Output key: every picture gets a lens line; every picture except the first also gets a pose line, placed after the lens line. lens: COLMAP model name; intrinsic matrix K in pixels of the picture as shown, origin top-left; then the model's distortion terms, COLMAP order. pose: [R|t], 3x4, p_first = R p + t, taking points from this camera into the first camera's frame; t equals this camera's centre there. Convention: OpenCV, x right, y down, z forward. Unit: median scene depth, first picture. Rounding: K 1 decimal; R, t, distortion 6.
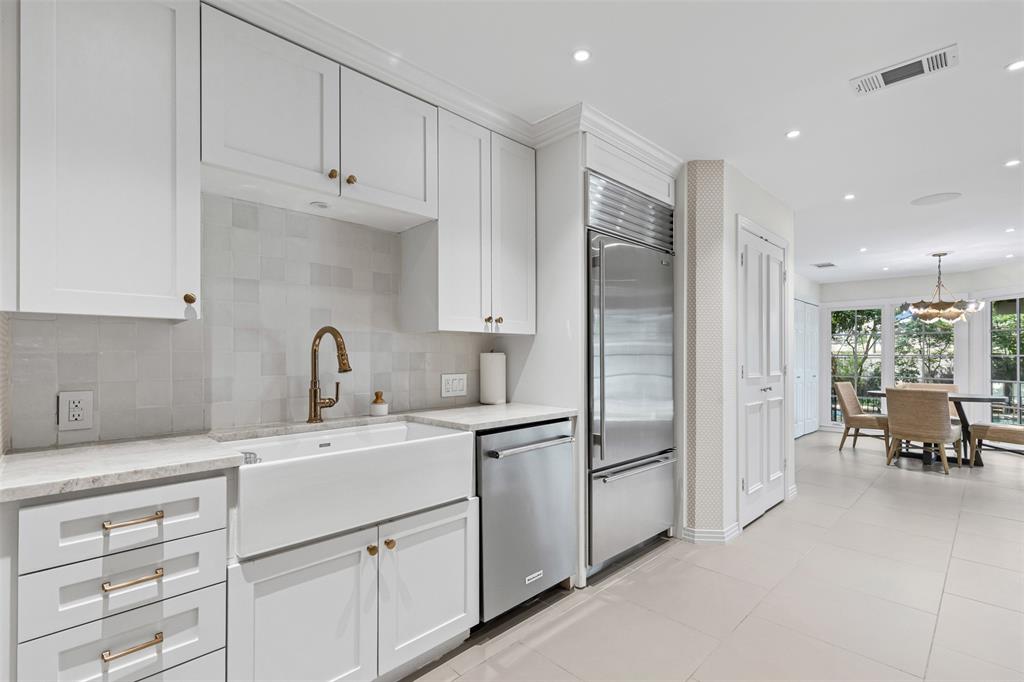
lens RADIAL K [[464.0, 0, 518.7], [0, 464.0, 347.2], [0, 0, 1]] dist [-0.000662, -0.003666]
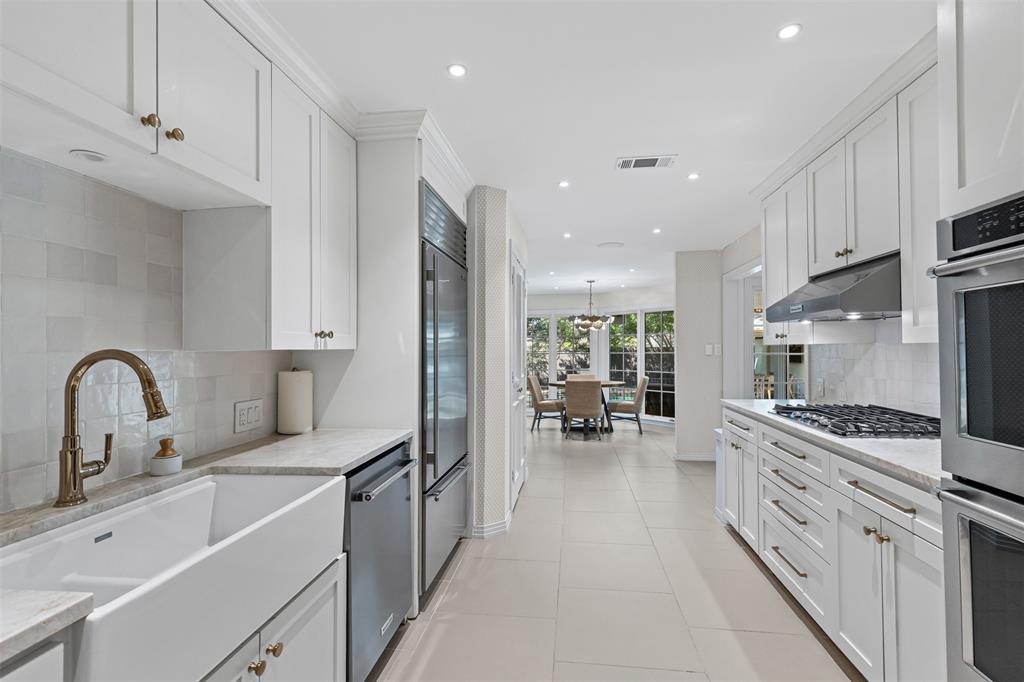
lens RADIAL K [[464.0, 0, 518.2], [0, 464.0, 338.1], [0, 0, 1]] dist [-0.000662, -0.003666]
pose [[0.784142, 0.006267, 0.620549, -0.275315], [-0.000724, 0.999958, -0.009184, -0.040939], [-0.620581, 0.006752, 0.784114, 0.116030]]
